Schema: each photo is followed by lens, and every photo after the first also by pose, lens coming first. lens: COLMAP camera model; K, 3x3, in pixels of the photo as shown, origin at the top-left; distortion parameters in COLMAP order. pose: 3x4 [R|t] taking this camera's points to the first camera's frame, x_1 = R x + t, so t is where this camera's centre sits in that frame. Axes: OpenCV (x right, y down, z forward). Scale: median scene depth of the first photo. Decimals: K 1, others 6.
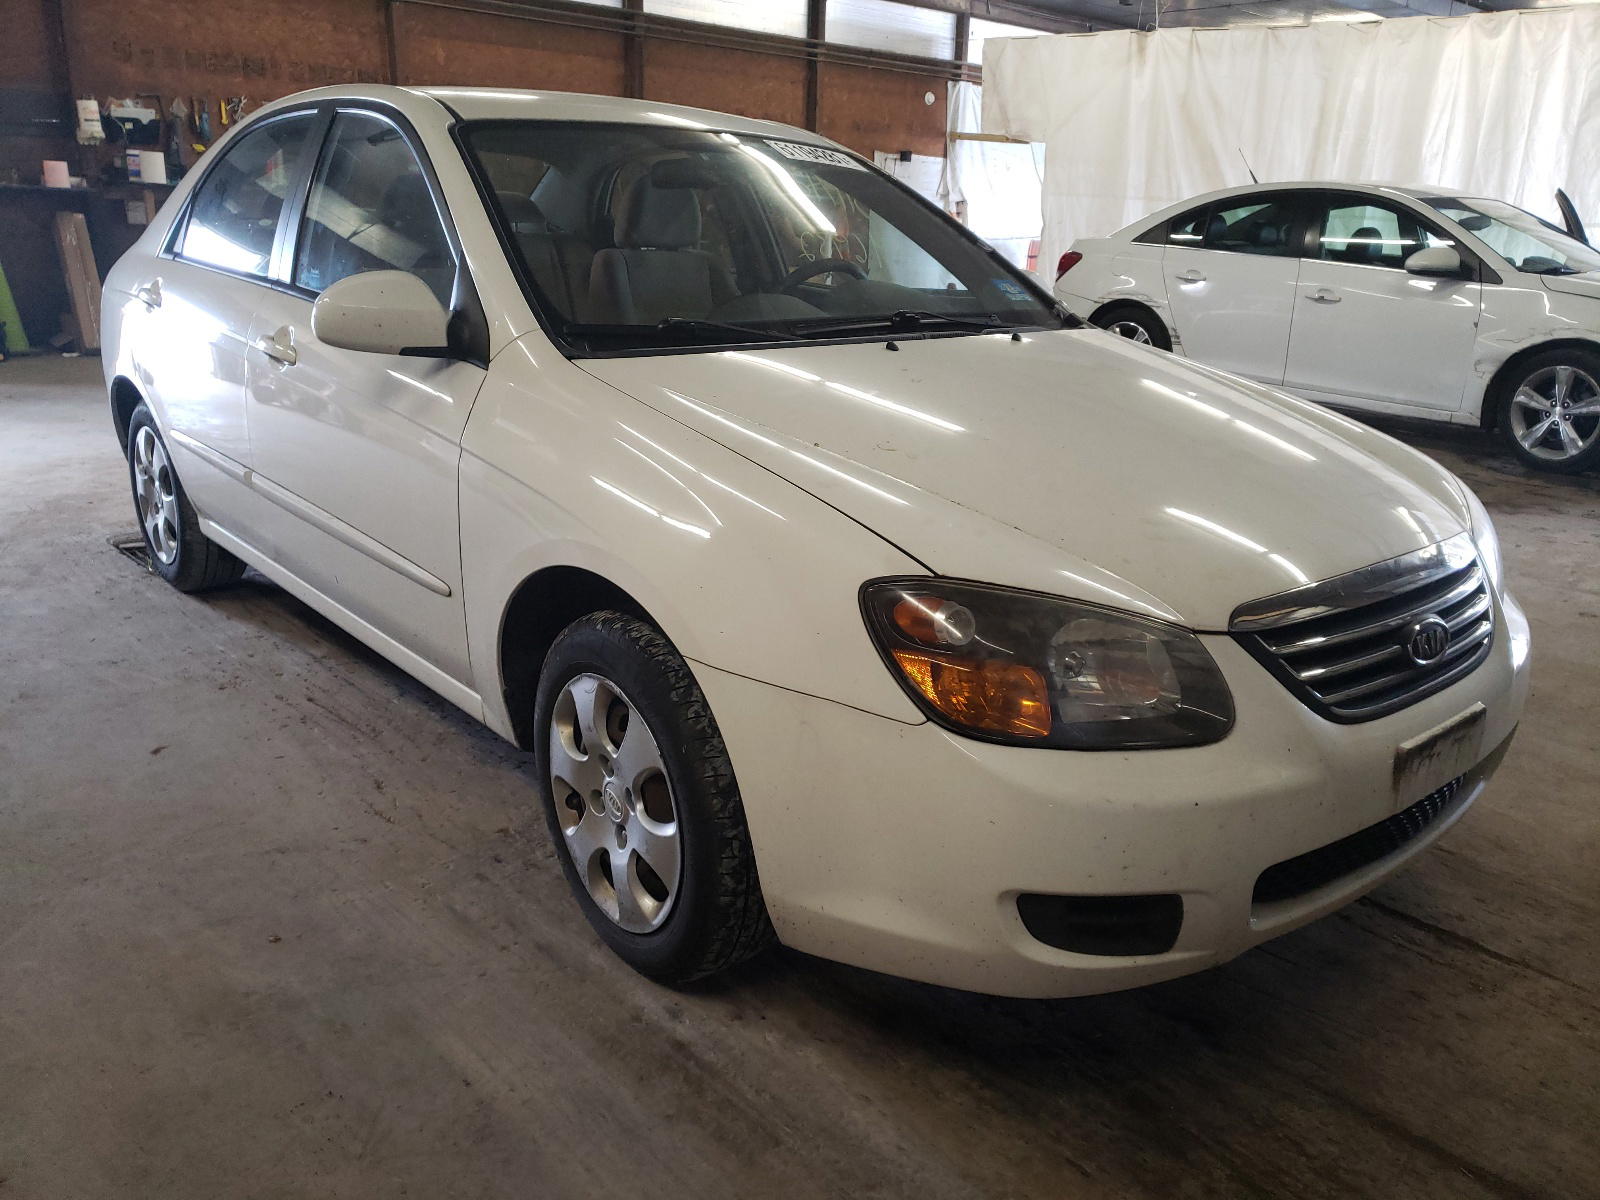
lens RADIAL K [[1244.1, 0, 800.0], [0, 1244.1, 600.0], [0, 0, 1]] dist [0.041551, -0.007811]
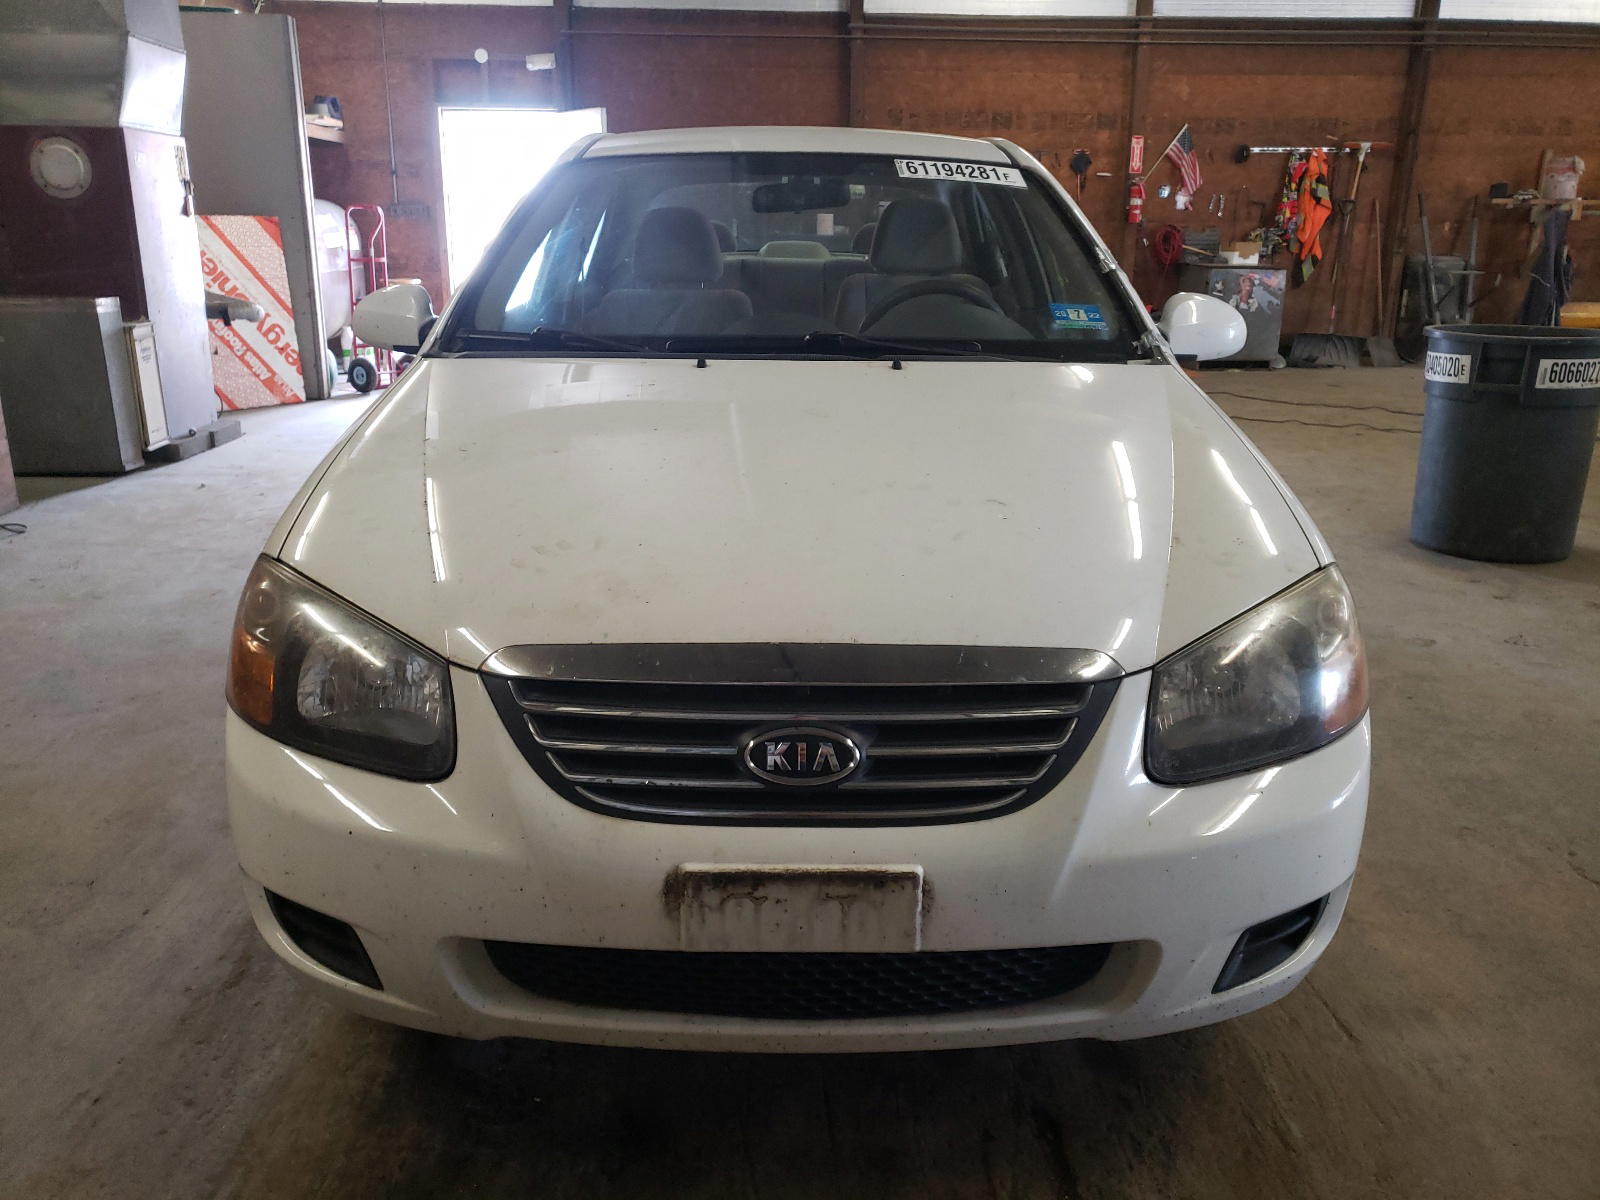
lens RADIAL K [[1244.1, 0, 800.0], [0, 1244.1, 600.0], [0, 0, 1]] dist [0.041551, -0.007811]
pose [[0.755187, 0.170156, -0.633040, 0.198975], [-0.189241, 0.981196, 0.037982, -0.018919], [0.627599, 0.091114, 0.773187, 0.080033]]
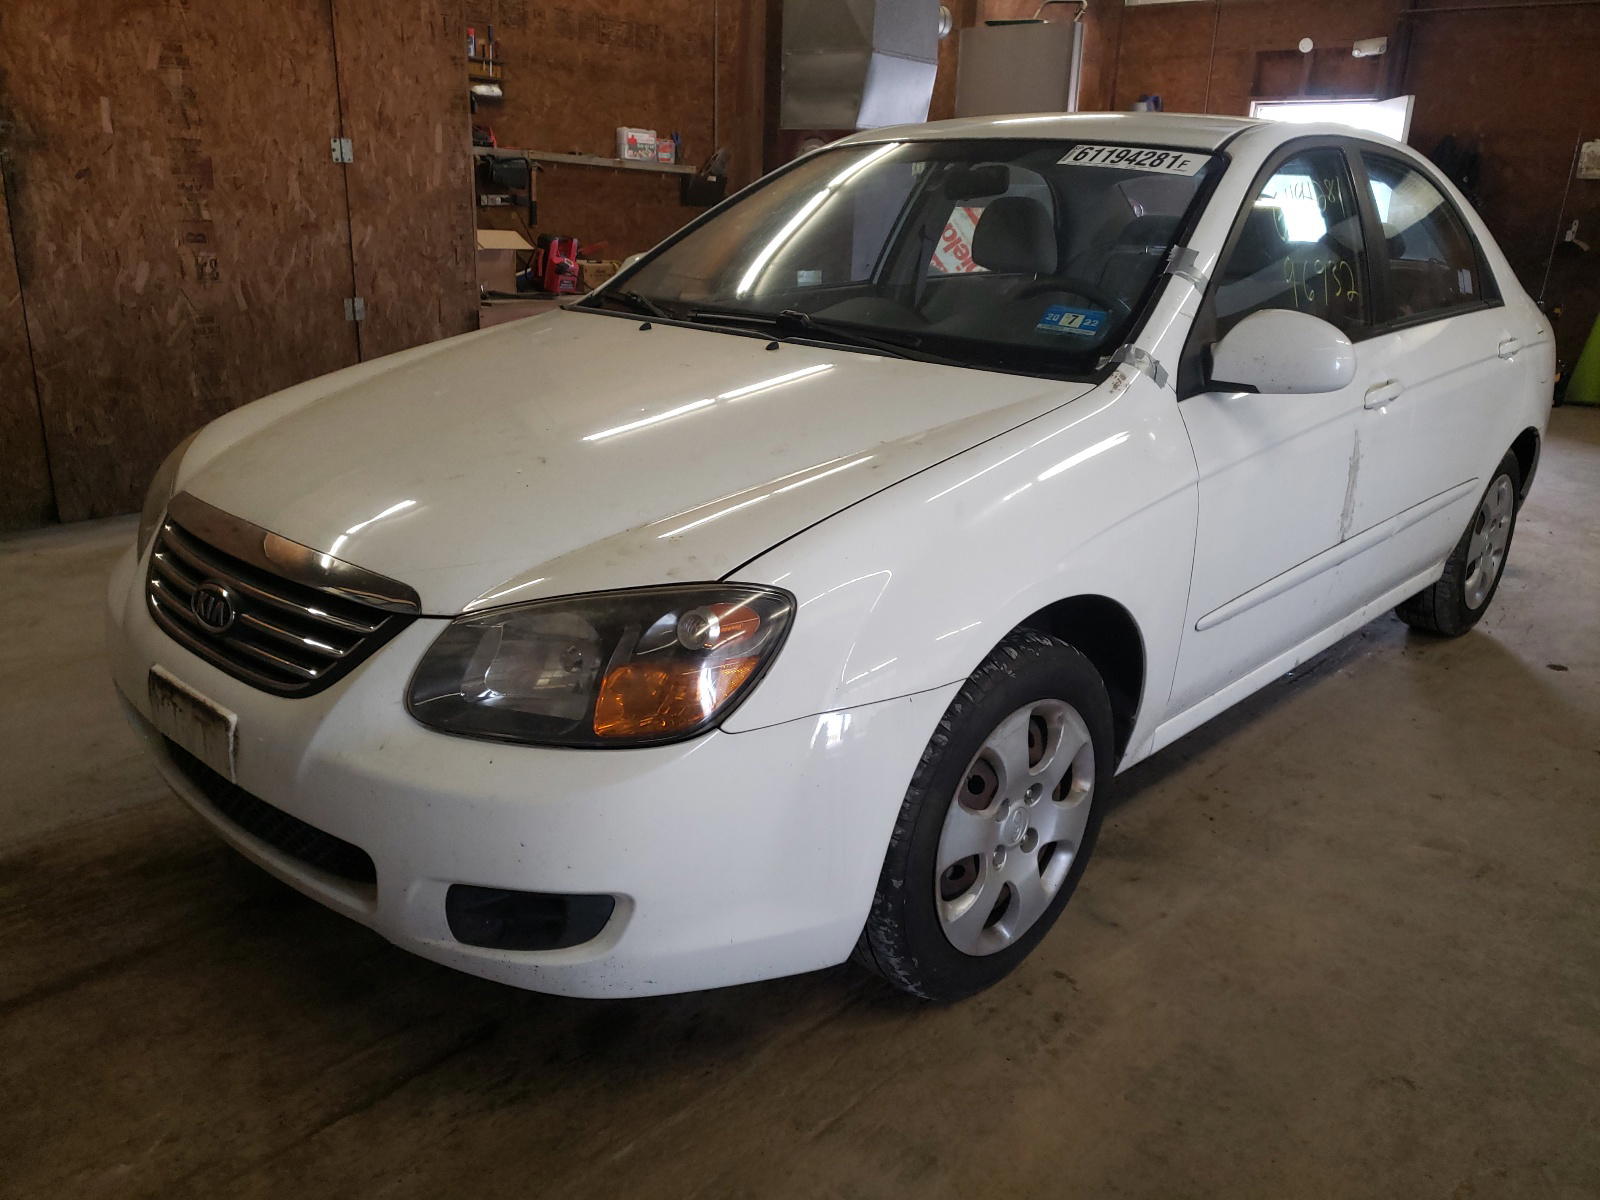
lens RADIAL K [[1244.1, 0, 800.0], [0, 1244.1, 600.0], [0, 0, 1]] dist [0.041551, -0.007811]
pose [[0.122341, 0.285143, -0.950645, 0.304595], [-0.339246, 0.912162, 0.229942, -0.072421], [0.932708, 0.294371, 0.208329, 0.249410]]
